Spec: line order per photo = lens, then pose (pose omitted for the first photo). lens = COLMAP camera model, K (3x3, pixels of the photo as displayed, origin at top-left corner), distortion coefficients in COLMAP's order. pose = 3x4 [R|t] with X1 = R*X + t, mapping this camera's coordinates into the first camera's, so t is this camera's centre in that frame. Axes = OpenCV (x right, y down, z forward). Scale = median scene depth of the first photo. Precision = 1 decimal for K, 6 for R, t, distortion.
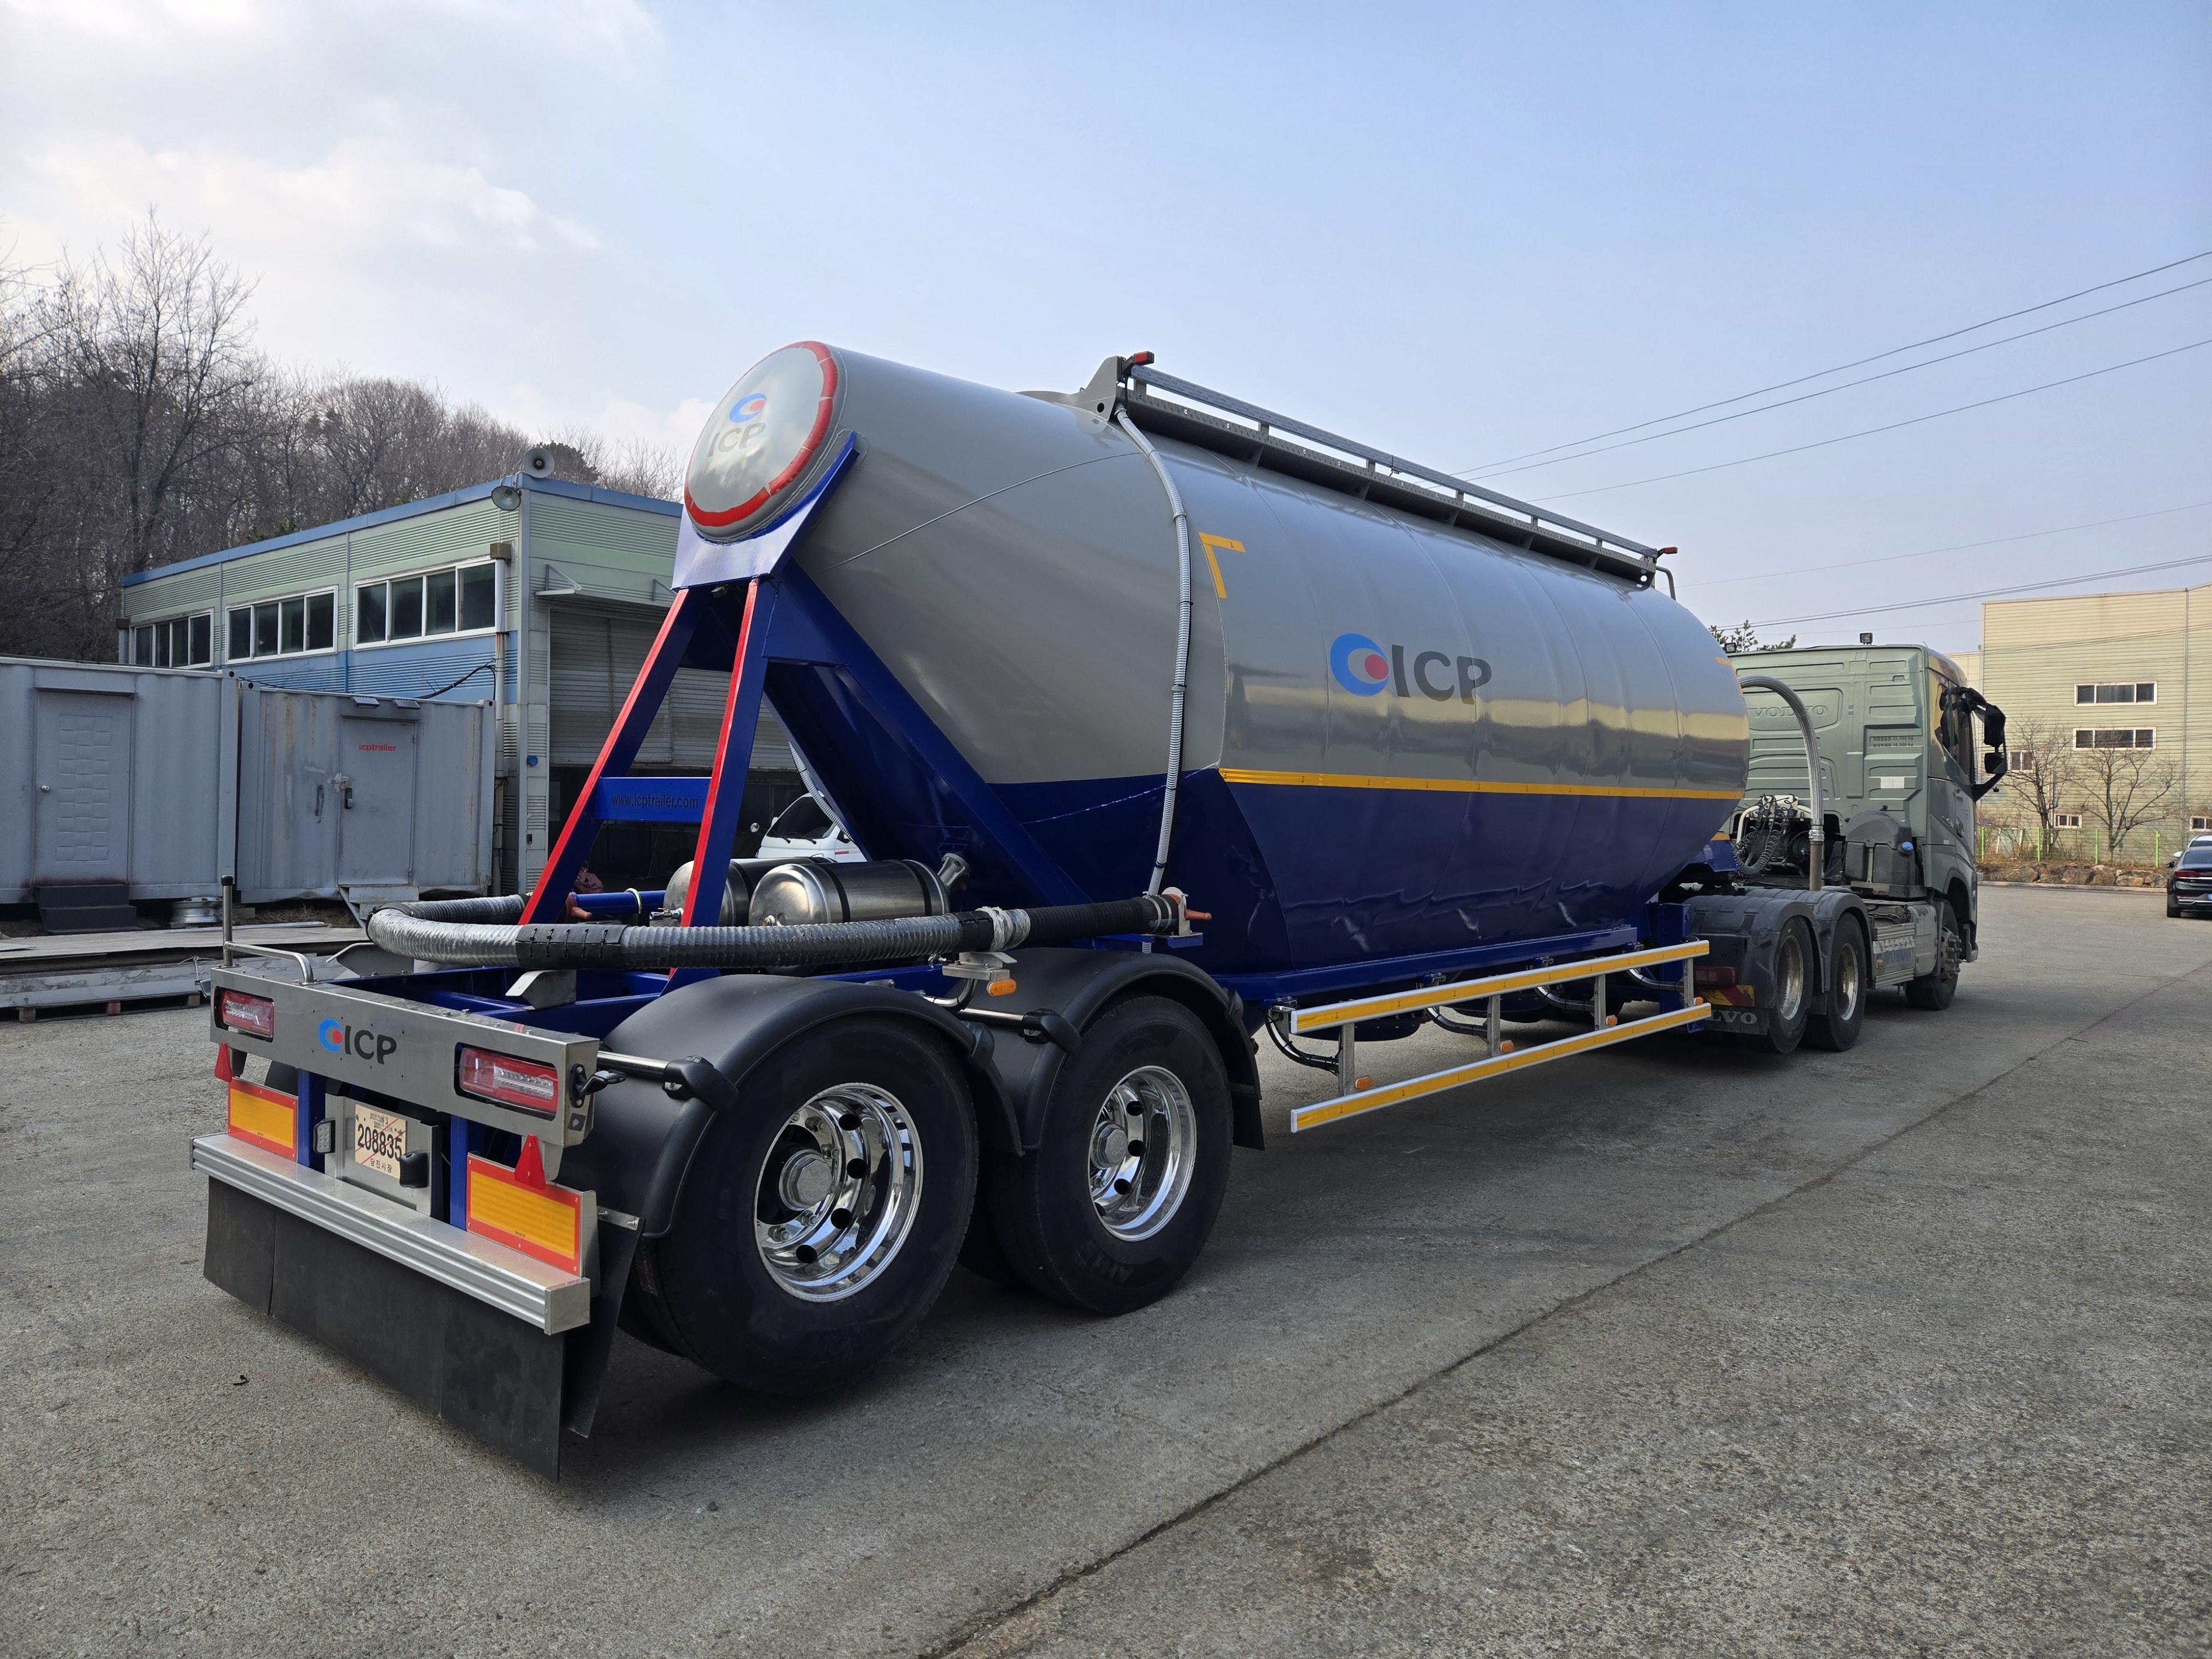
lens RADIAL K [[1484.1, 0, 1108.8], [0, 1484.1, 799.4], [0, 0, 1]] dist [0.070479, -0.062285]
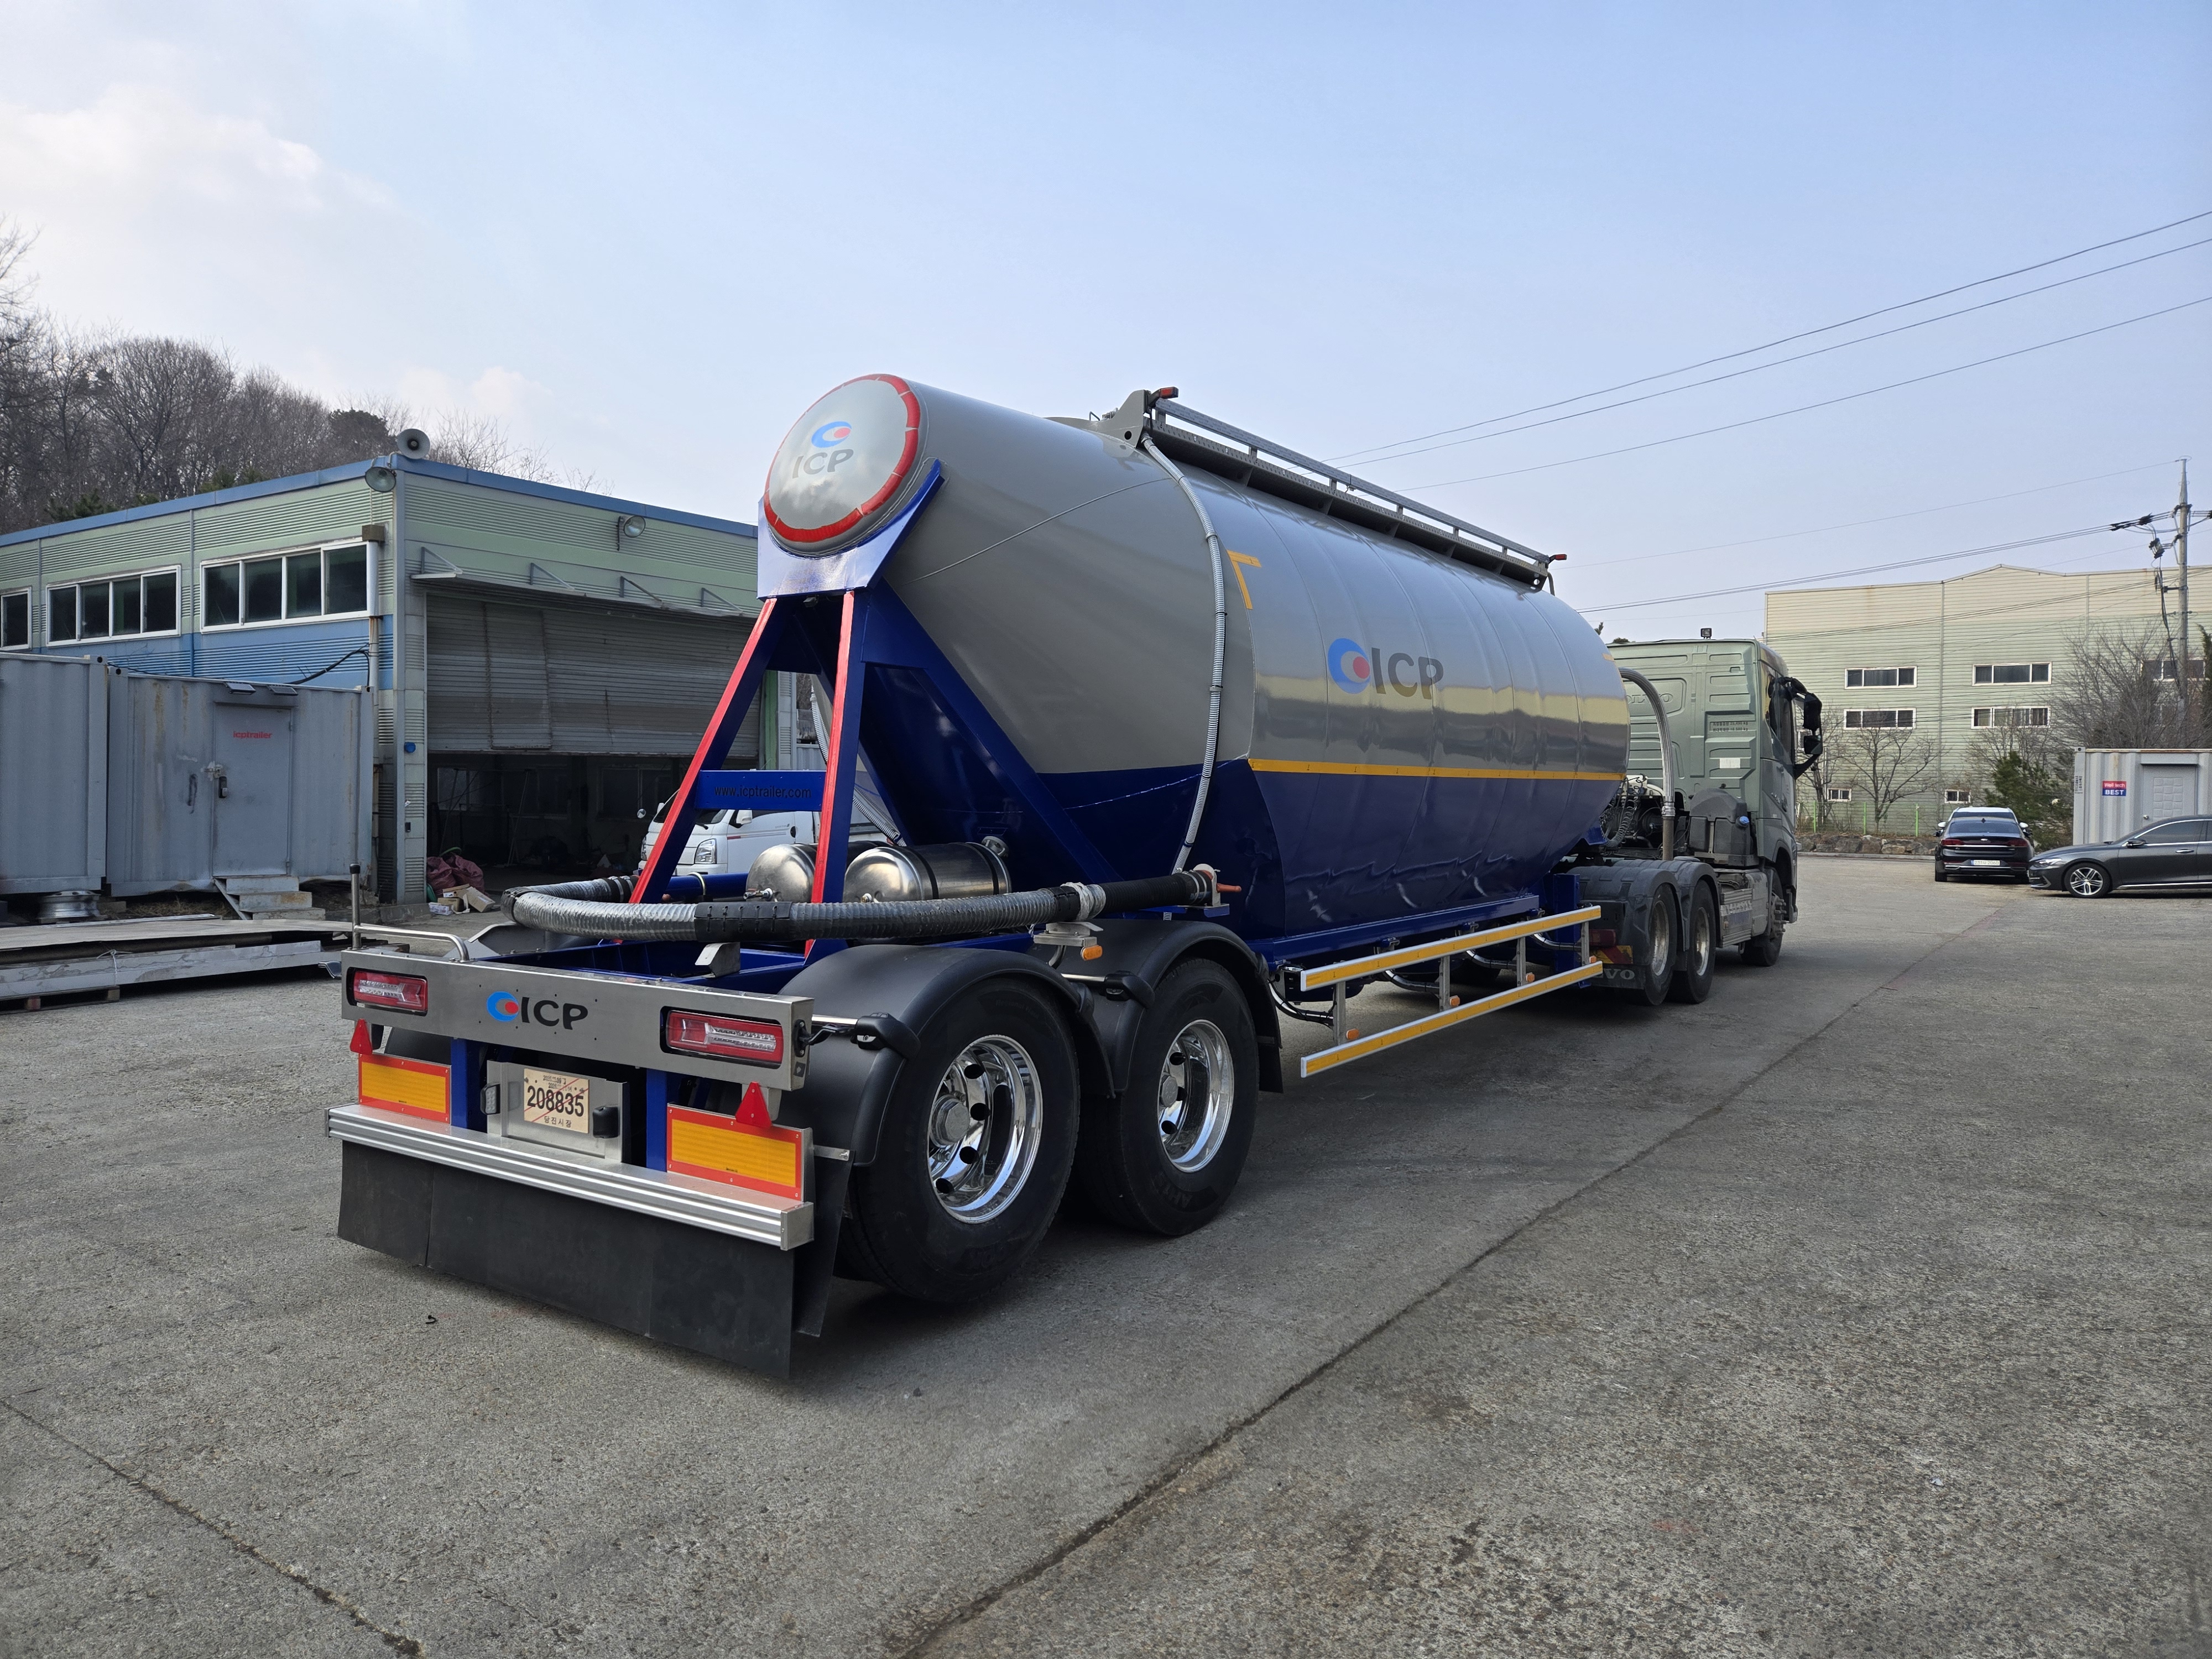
lens RADIAL K [[1484.1, 0, 1108.8], [0, 1484.1, 799.4], [0, 0, 1]] dist [0.070479, -0.062285]
pose [[0.992889, -0.008640, 0.118731, -0.156305], [0.007112, 0.999886, 0.013289, -0.005320], [-0.118832, -0.012350, 0.992838, -0.109991]]
